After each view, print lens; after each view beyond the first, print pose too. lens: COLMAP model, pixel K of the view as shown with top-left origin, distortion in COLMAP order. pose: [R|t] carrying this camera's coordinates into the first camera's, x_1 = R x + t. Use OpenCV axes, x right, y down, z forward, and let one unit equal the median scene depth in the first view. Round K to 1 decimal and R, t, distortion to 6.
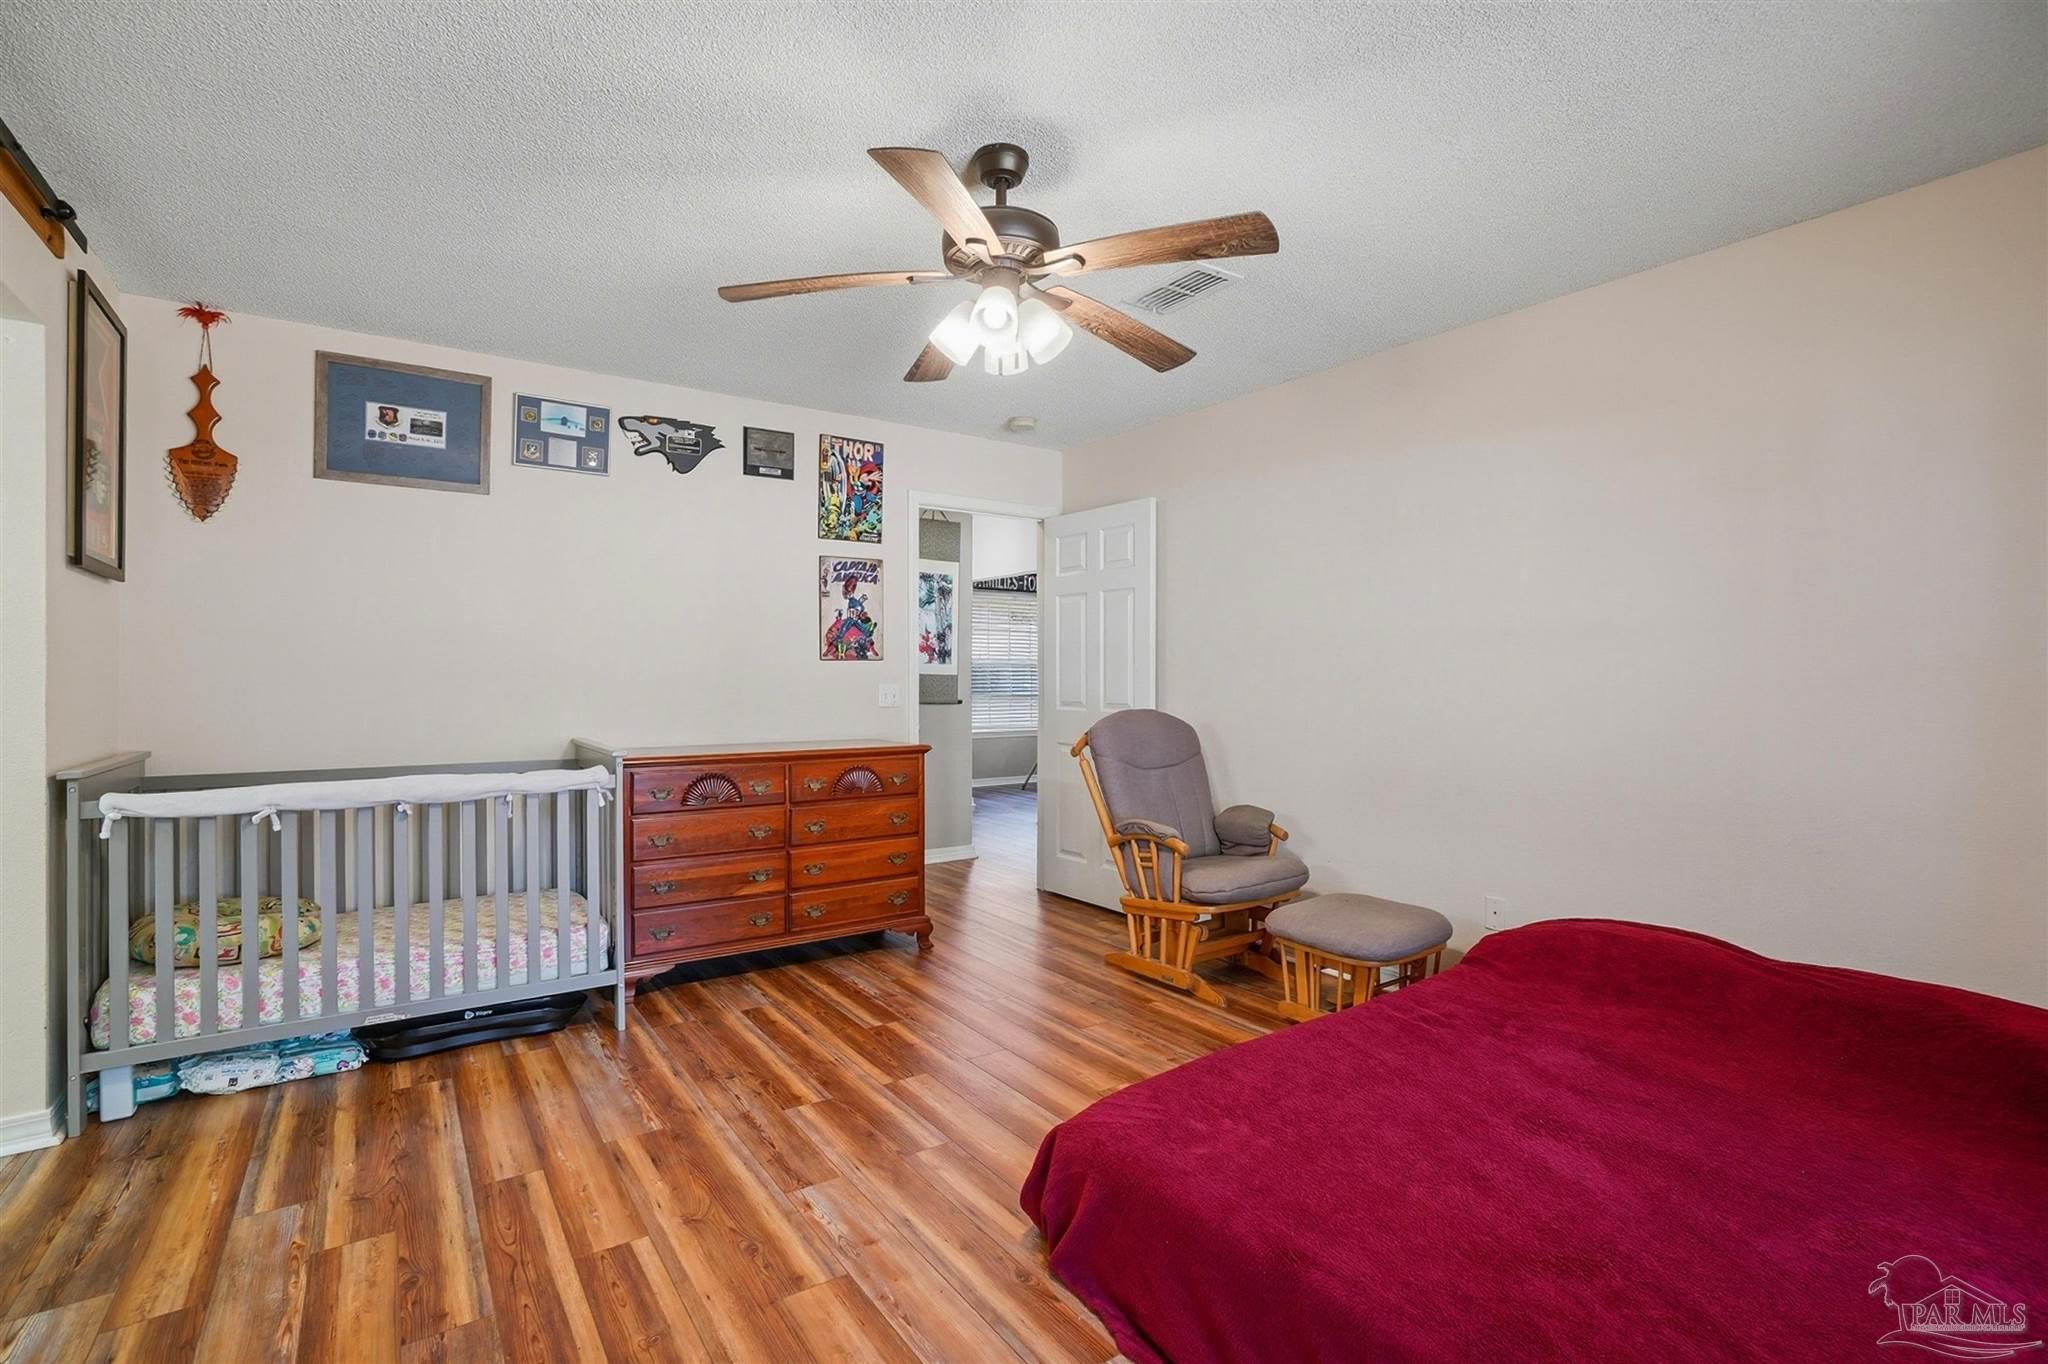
lens RADIAL K [[936.2, 0, 1024.0], [0, 936.2, 682.0], [0, 0, 1]] dist [-0.034563, 0.000740]
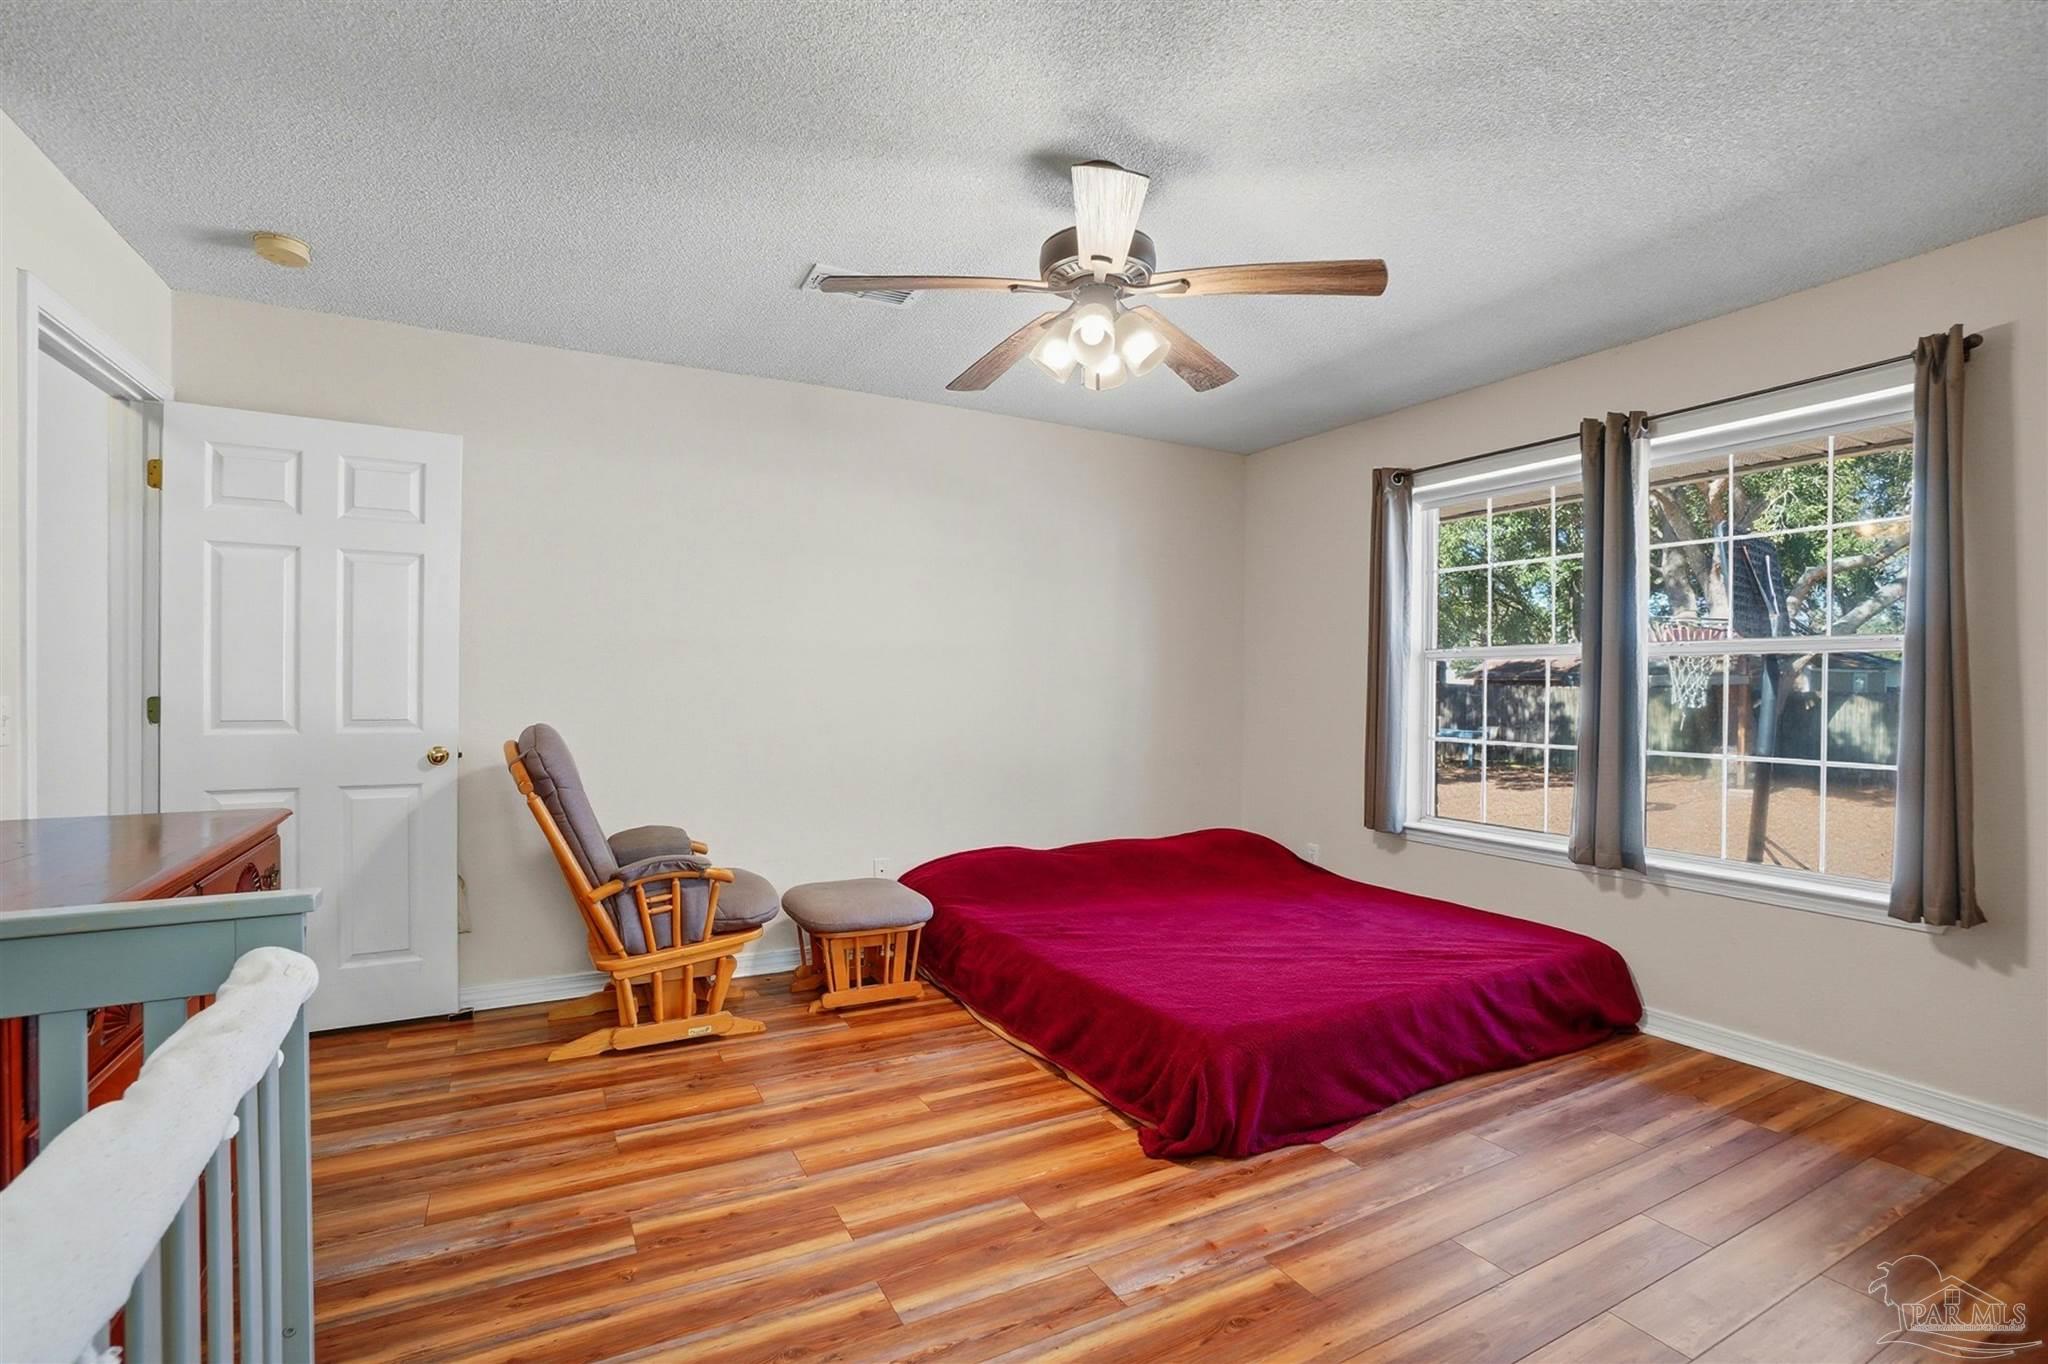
lens RADIAL K [[918.4, 0, 1024.0], [0, 918.4, 682.0], [0, 0, 1]] dist [-0.034117, 0.000088]
pose [[0.119902, 0.004686, 0.992775, -0.850348], [-0.001653, 0.999988, -0.004521, -0.002542], [-0.992784, -0.001099, 0.119908, 0.786256]]
